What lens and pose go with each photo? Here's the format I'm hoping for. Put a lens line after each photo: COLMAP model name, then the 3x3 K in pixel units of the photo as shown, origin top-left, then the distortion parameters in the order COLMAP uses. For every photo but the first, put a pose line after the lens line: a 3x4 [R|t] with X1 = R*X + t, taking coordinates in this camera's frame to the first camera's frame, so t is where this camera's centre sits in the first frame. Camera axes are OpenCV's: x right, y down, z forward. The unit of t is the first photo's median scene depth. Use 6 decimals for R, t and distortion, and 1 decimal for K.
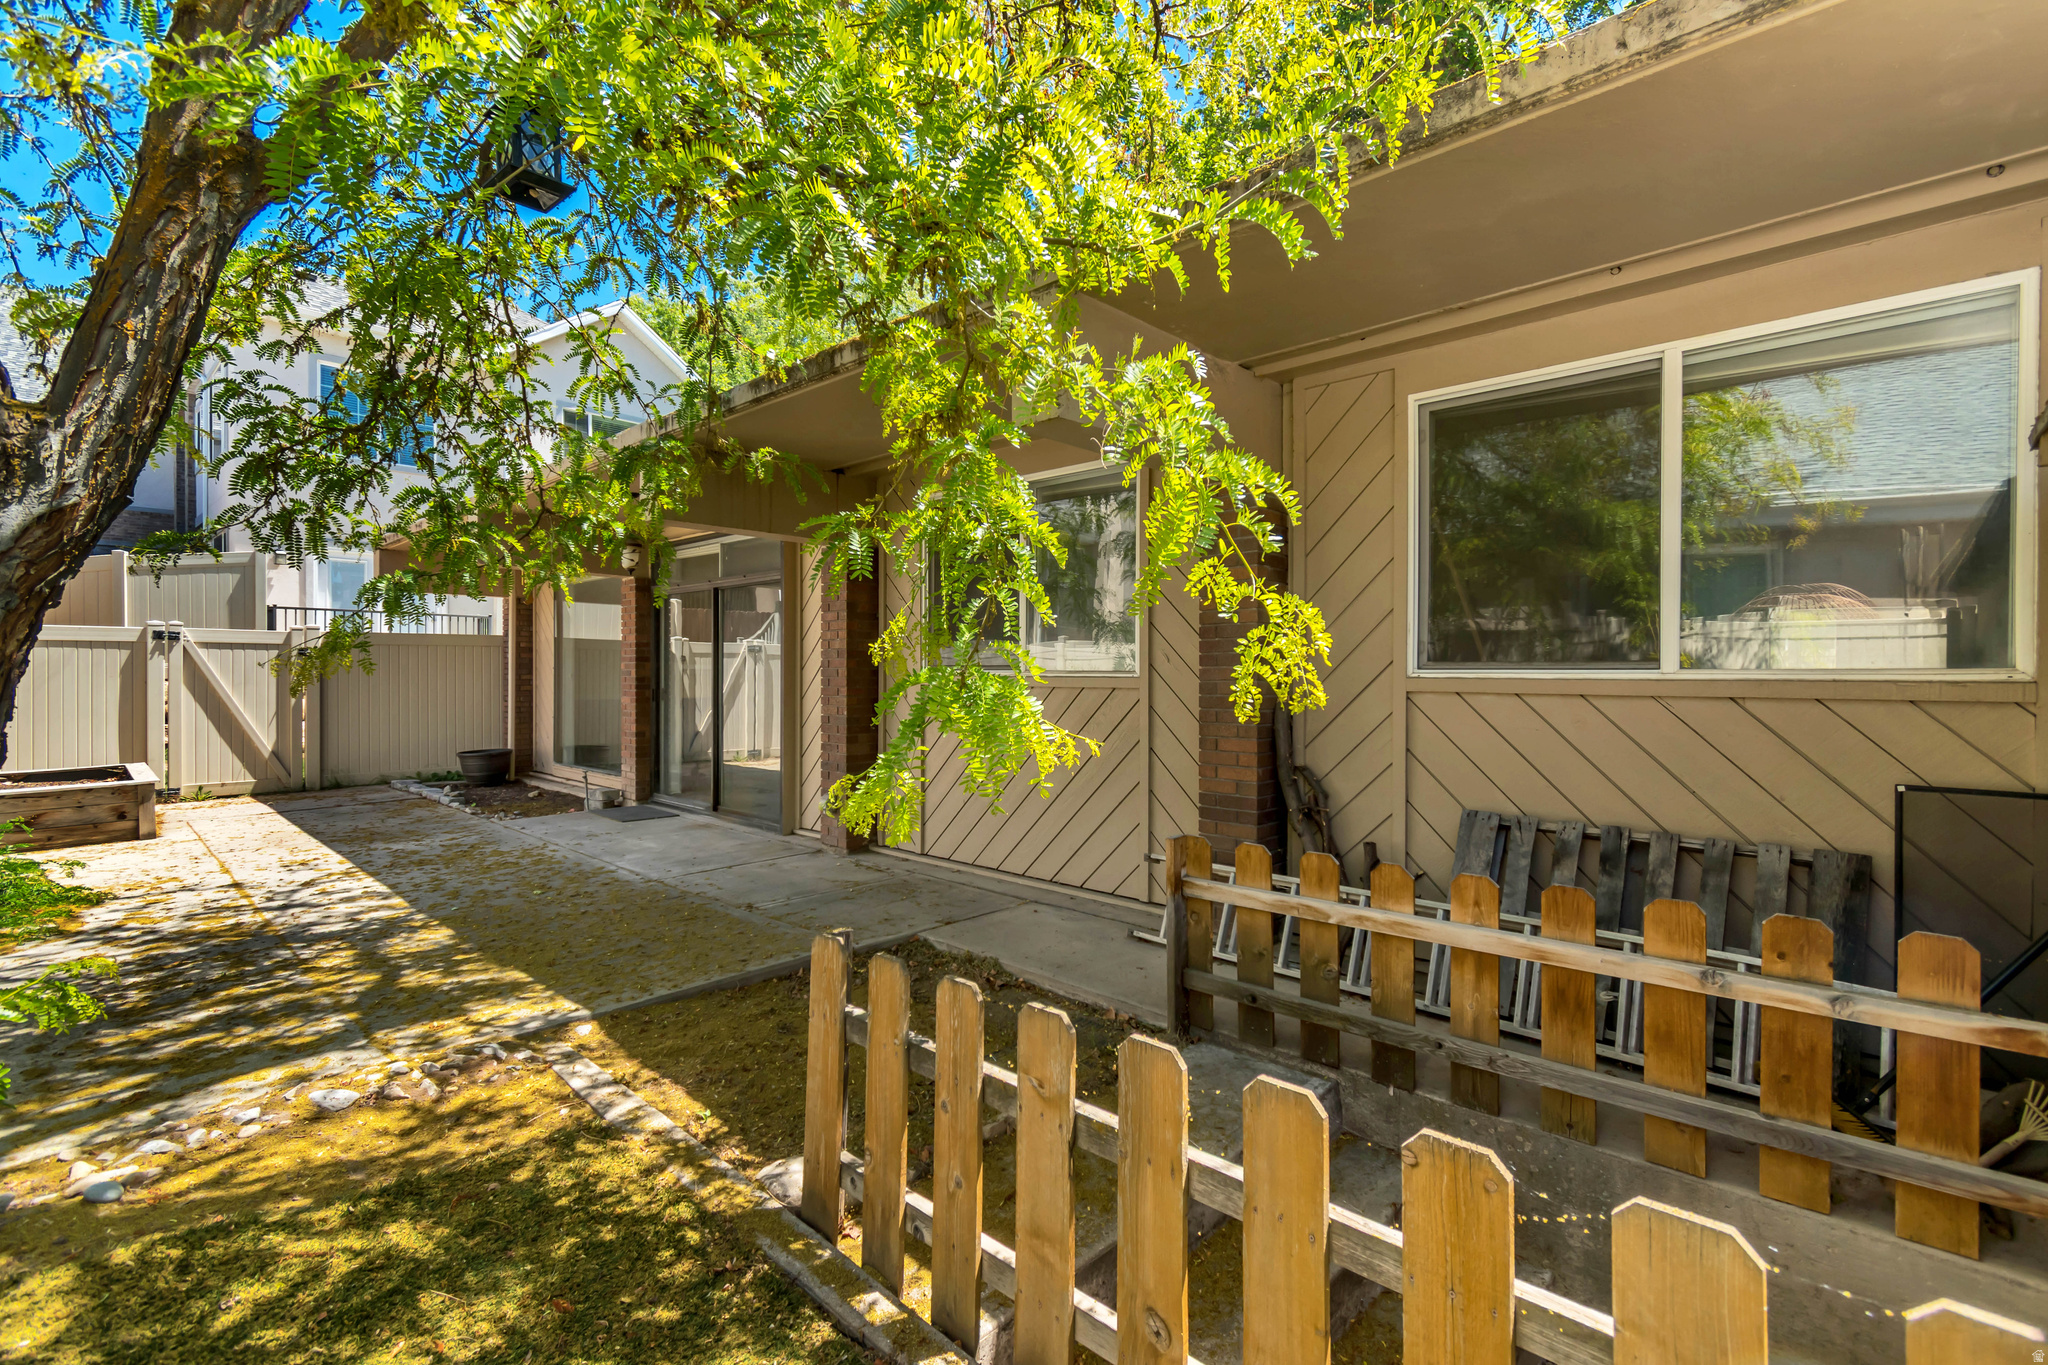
lens RADIAL K [[914.8, 0, 1021.6], [0, 914.8, 681.0], [0, 0, 1]] dist [0.001659, -0.000613]
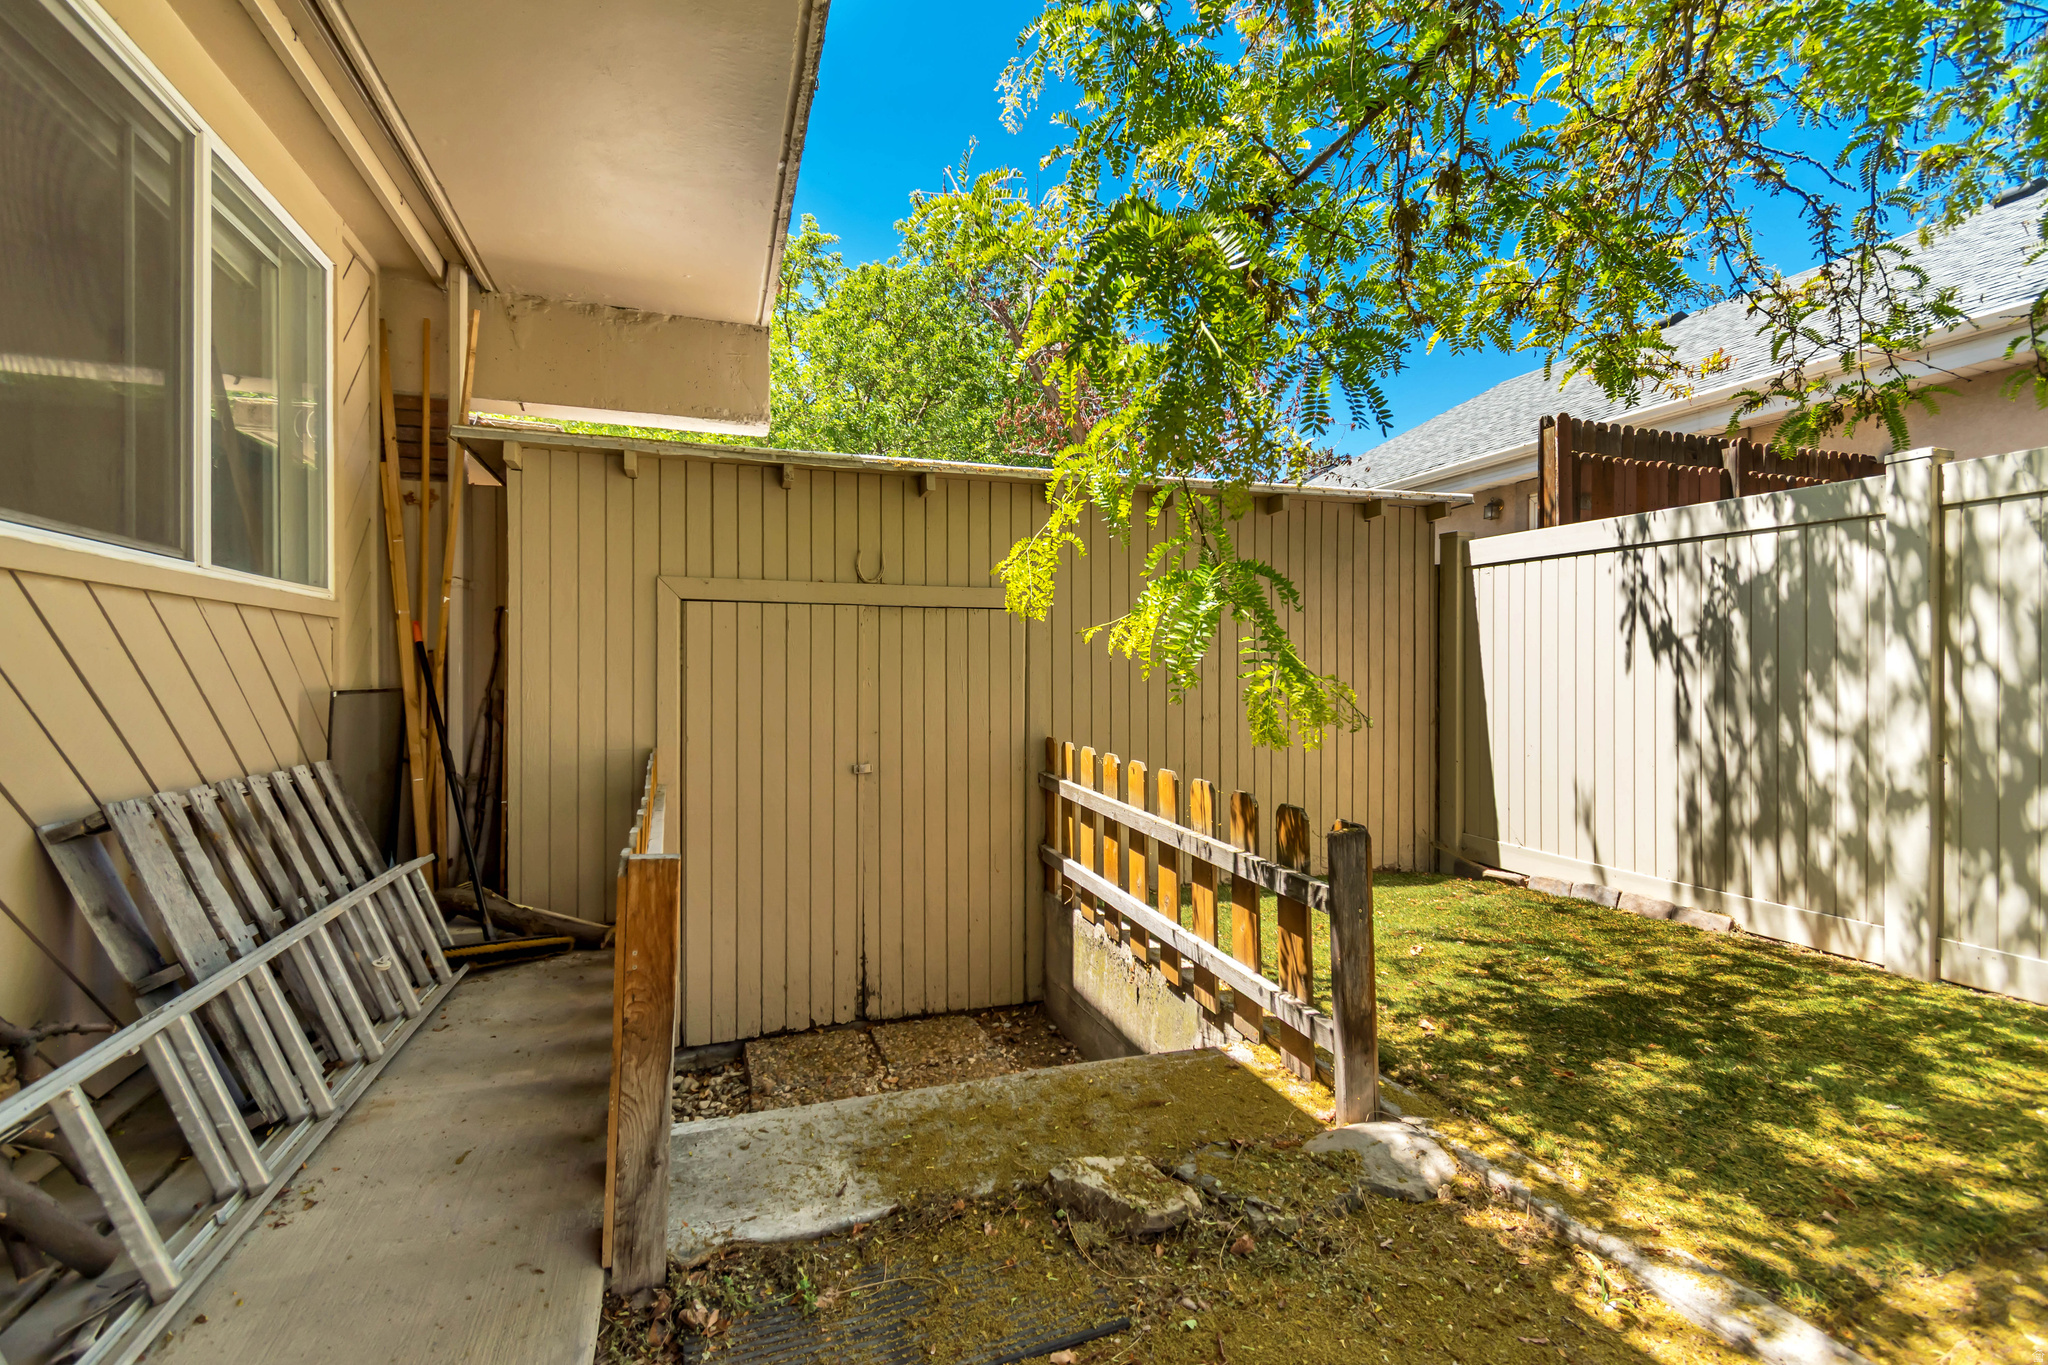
lens RADIAL K [[914.8, 0, 1027.4], [0, 914.8, 675.9], [0, 0, 1]] dist [0.001659, -0.000613]
pose [[-0.887273, -0.007184, 0.461188, -0.330926], [-0.005388, 0.999972, 0.005210, 0.110358], [-0.461212, 0.002138, -0.887287, 1.905040]]
